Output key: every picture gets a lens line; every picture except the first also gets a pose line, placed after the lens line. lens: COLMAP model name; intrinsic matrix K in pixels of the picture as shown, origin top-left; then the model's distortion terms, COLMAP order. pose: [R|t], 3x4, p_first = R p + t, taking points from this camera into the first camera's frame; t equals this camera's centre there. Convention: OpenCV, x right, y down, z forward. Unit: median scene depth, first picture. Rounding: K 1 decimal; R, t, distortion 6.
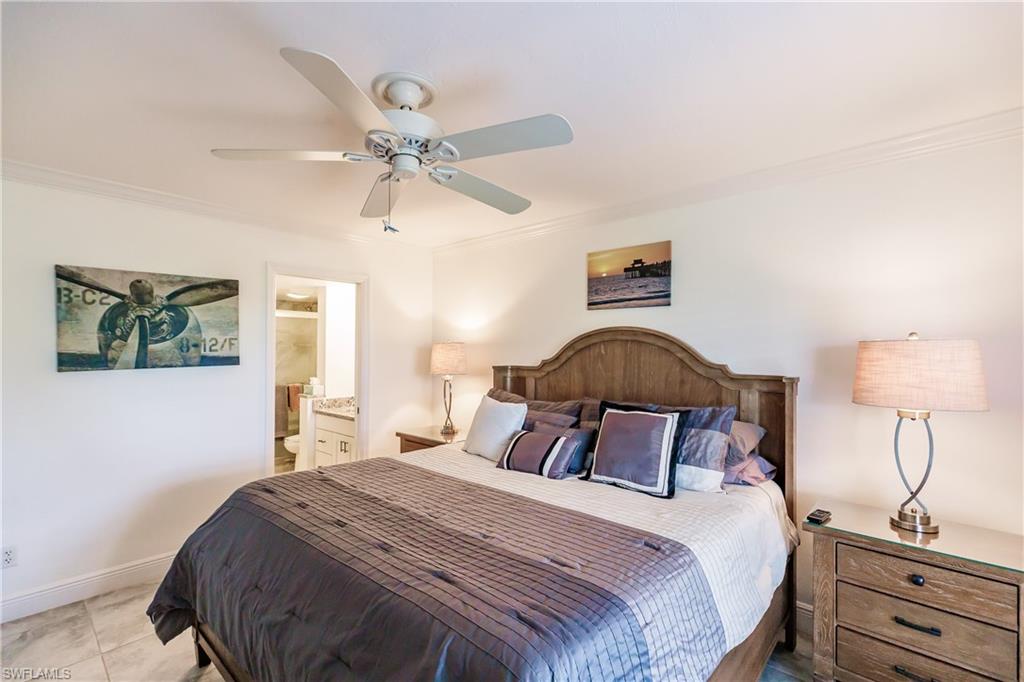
lens RADIAL K [[455.5, 0, 514.3], [0, 455.5, 349.1], [0, 0, 1]] dist [0.000556, 0.000020]
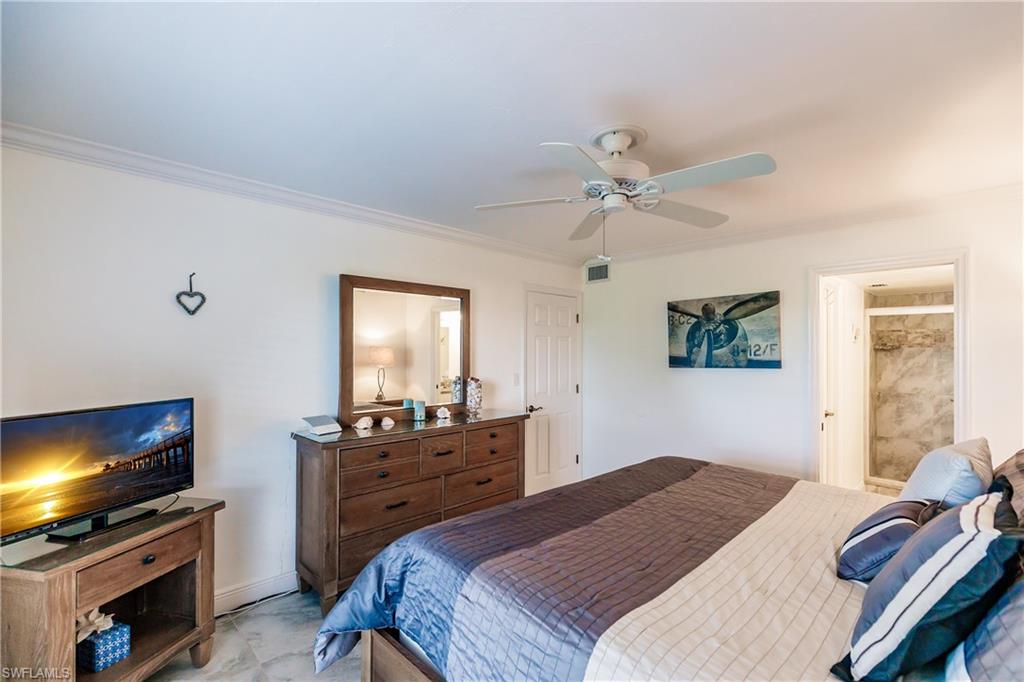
lens RADIAL K [[455.5, 0, 514.3], [0, 455.5, 349.1], [0, 0, 1]] dist [0.000556, 0.000020]
pose [[-0.069636, -0.007630, -0.997543, 0.574742], [-0.000677, 0.999971, -0.007602, -0.002951], [0.997572, 0.000146, -0.069639, 0.489604]]
